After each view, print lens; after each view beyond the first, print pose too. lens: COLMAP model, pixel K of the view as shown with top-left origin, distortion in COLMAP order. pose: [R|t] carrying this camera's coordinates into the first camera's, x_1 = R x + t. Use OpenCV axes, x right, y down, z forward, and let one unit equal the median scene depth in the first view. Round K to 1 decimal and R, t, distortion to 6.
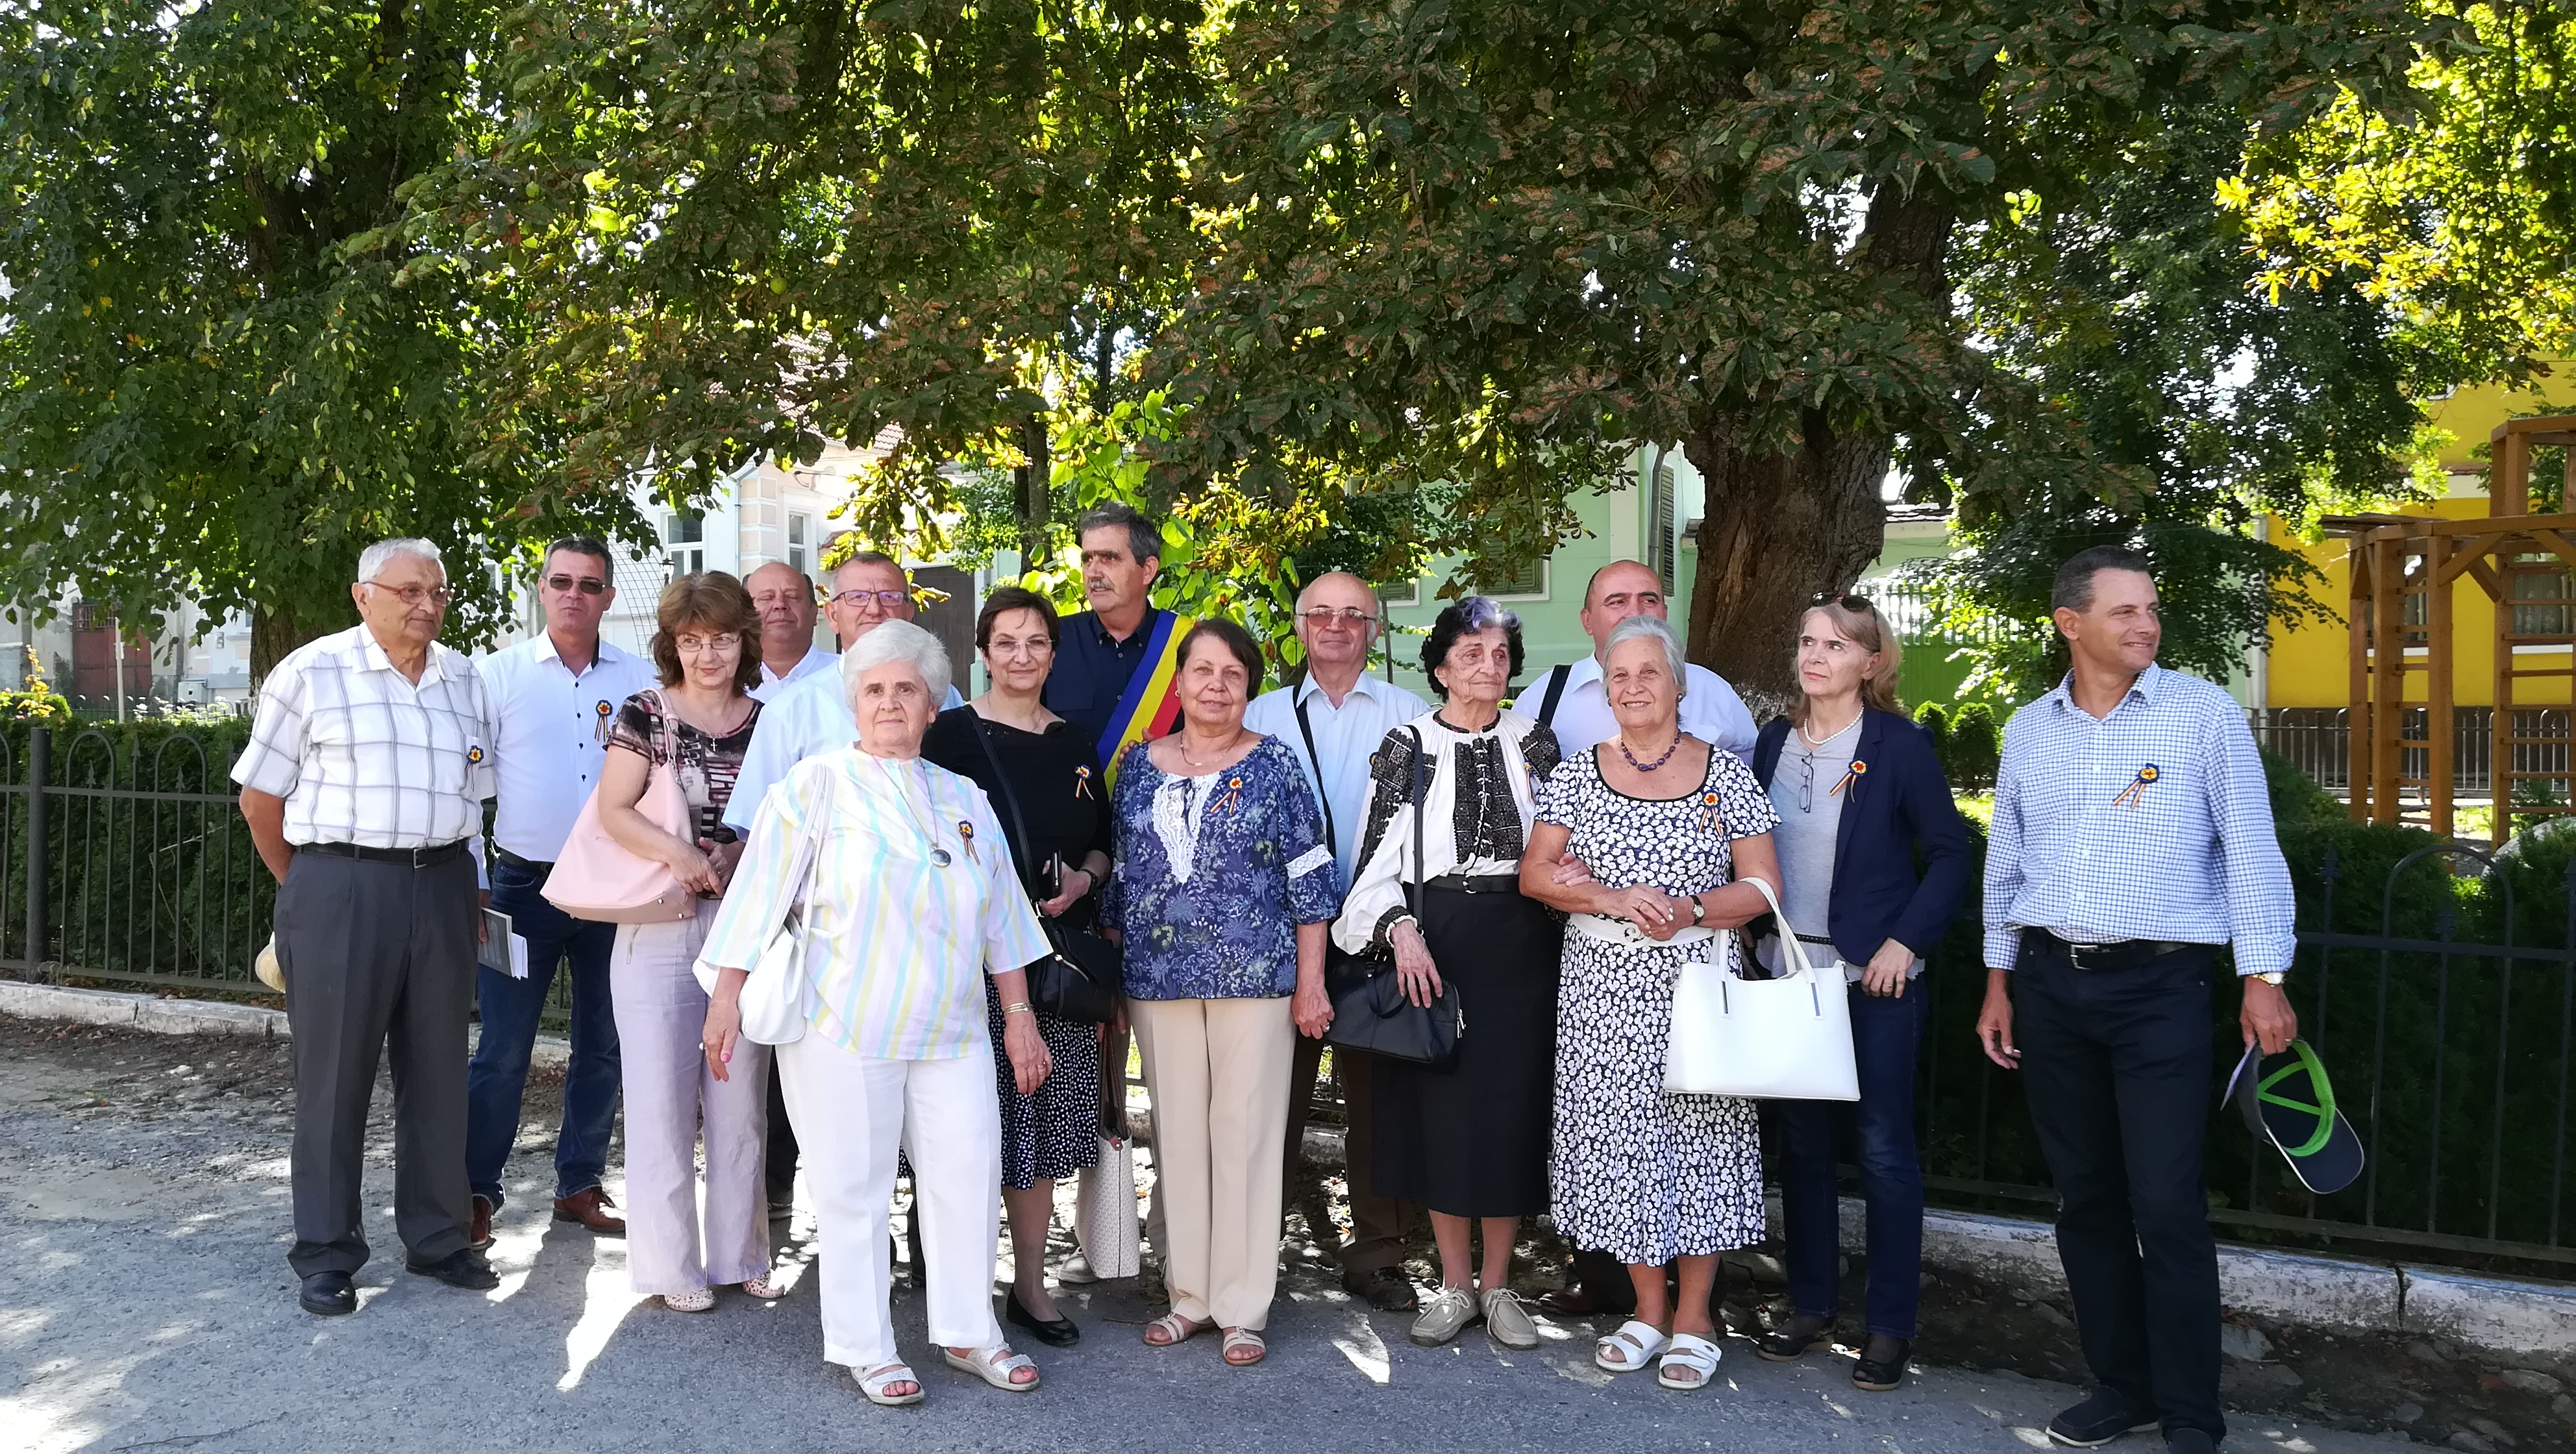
lens RADIAL K [[1974.7, 0, 1291.4], [0, 1974.7, 740.3], [0, 0, 1]] dist [0.075353, -0.108510]
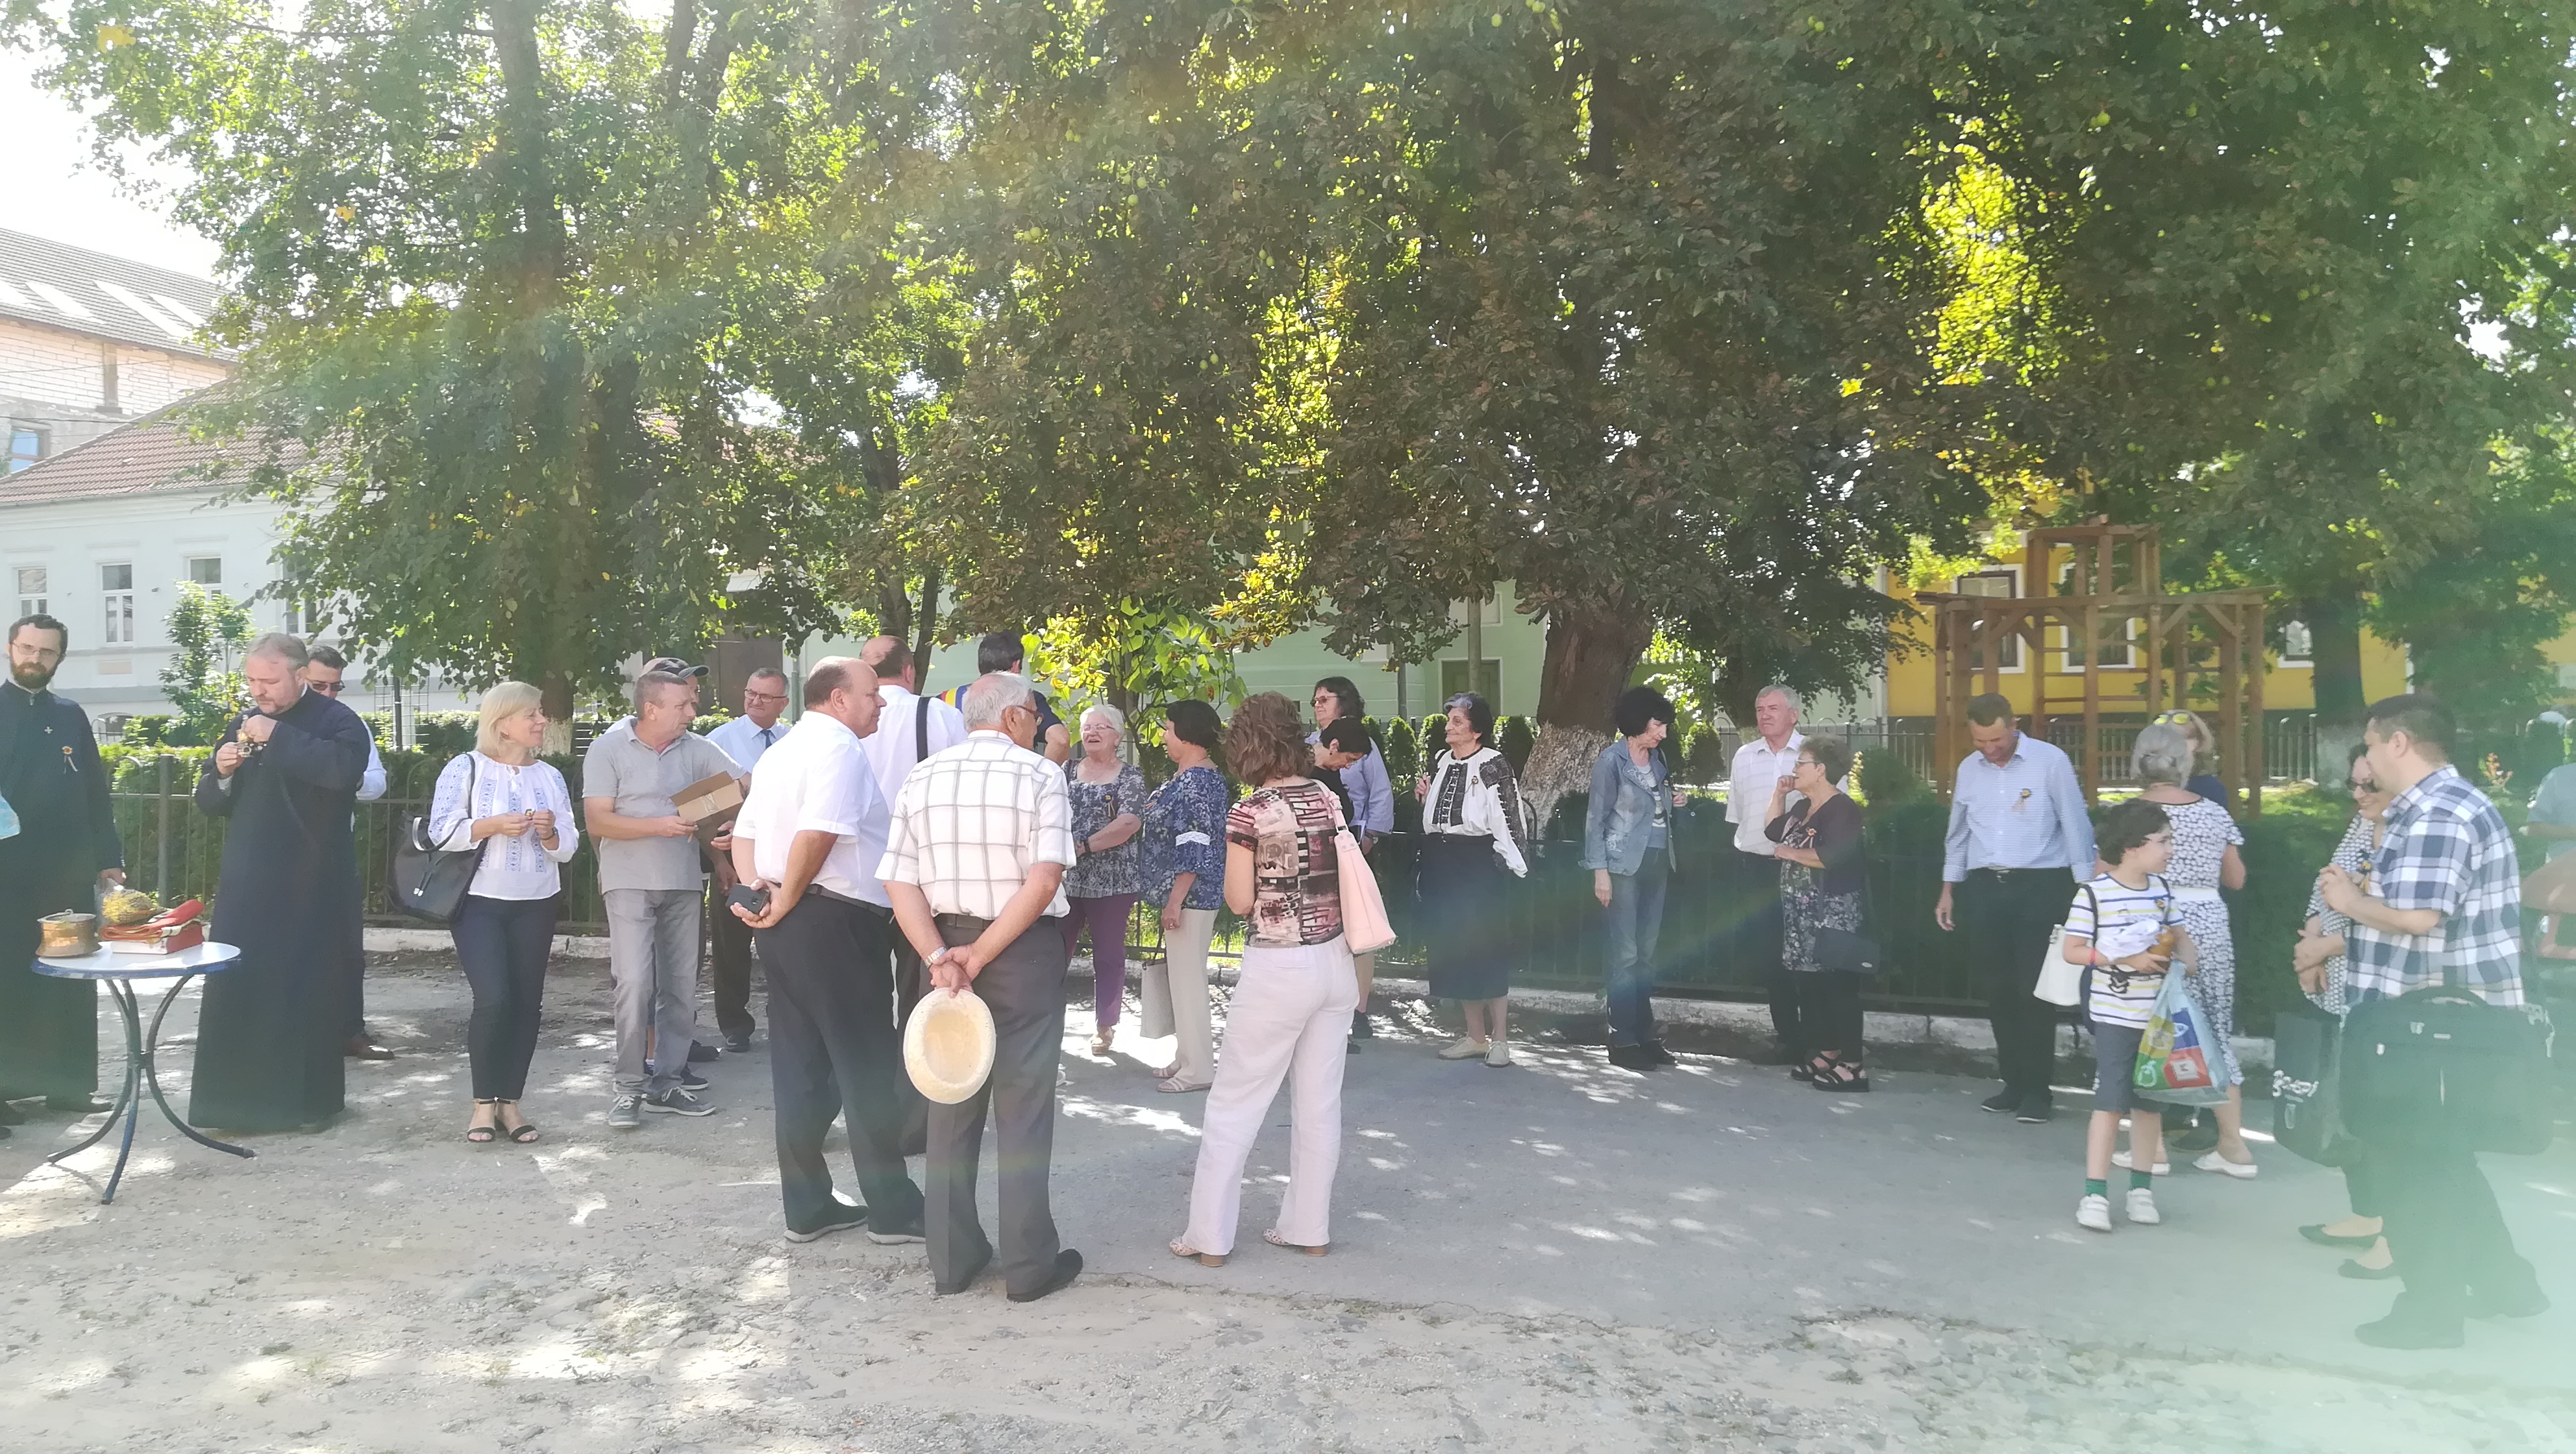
lens RADIAL K [[1903.2, 0, 1233.8], [0, 1903.2, 739.9], [0, 0, 1]] dist [0.008234, -0.010205]
pose [[0.992686, -0.007270, 0.120509, -0.383157], [0.007494, 0.999971, -0.001404, -0.025056], [-0.120496, 0.002297, 0.992711, -0.843858]]
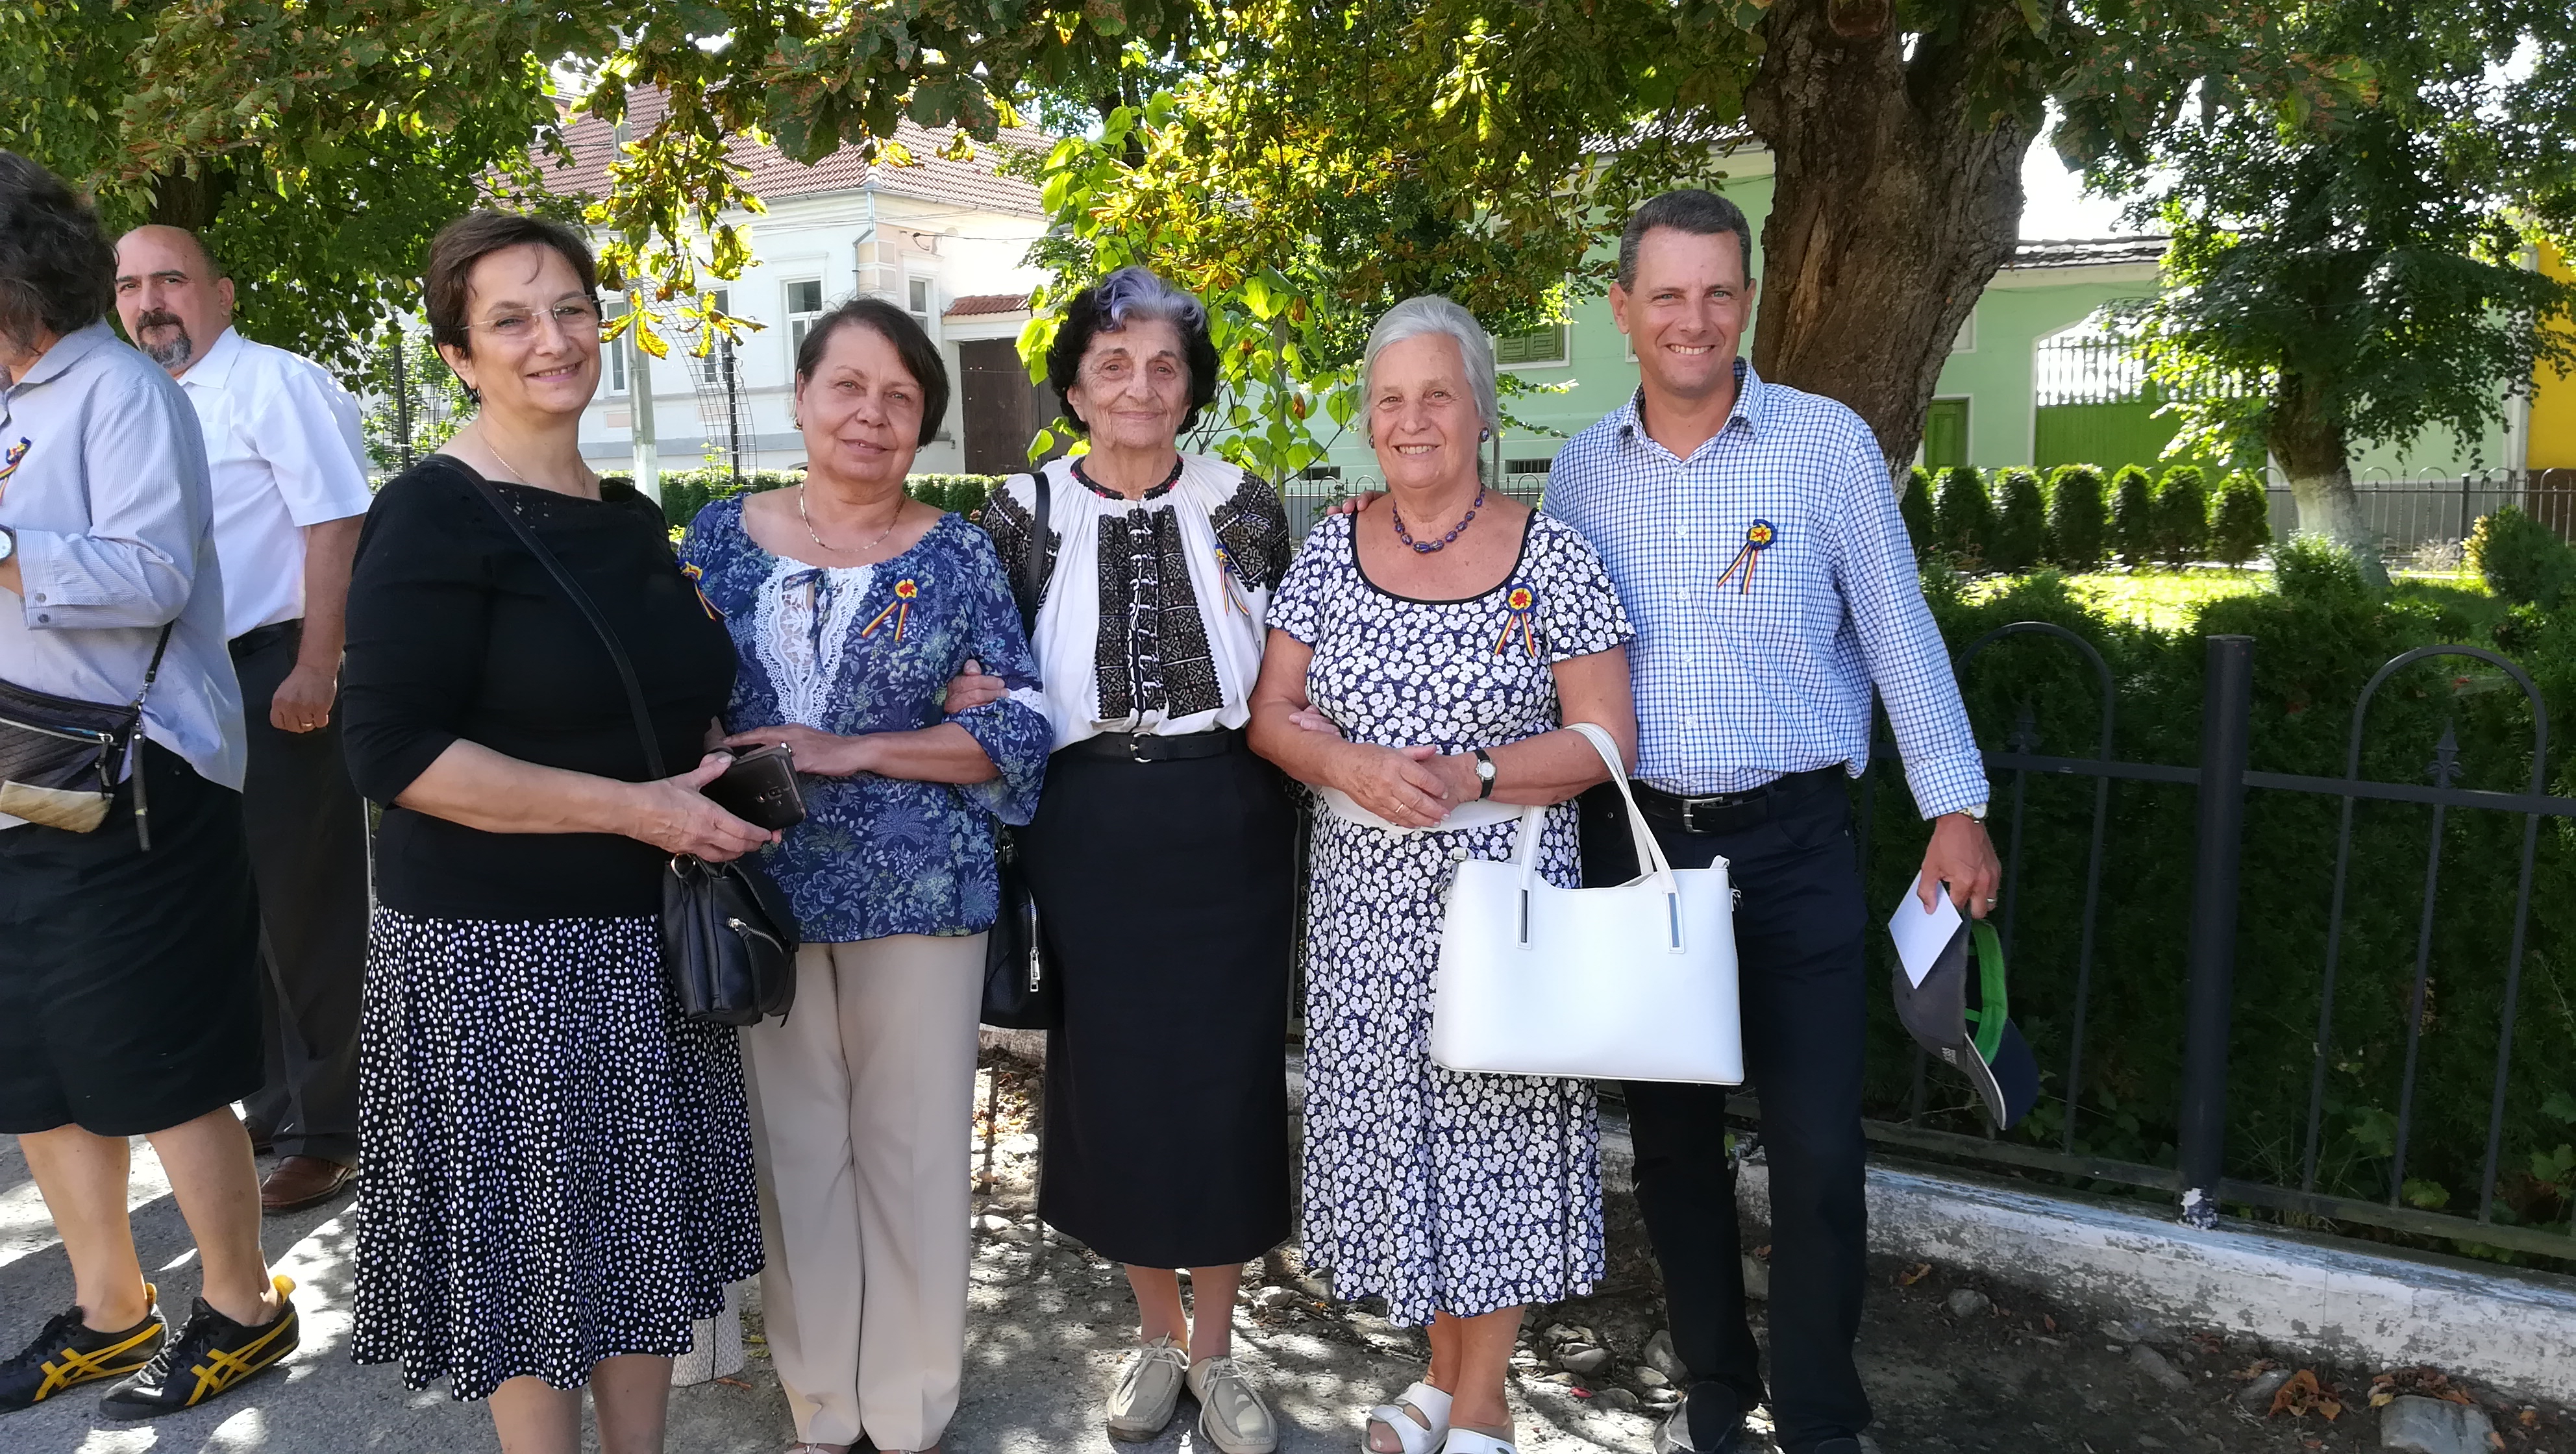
lens RADIAL K [[1974.7, 0, 1289.9], [0, 1974.7, 763.3], [0, 0, 1]] dist [0.075353, -0.108510]
pose [[0.995393, 0.005250, -0.095737, 0.177430], [0.006565, 0.992425, 0.122677, 0.005048], [0.095656, -0.122741, 0.987818, 0.354652]]
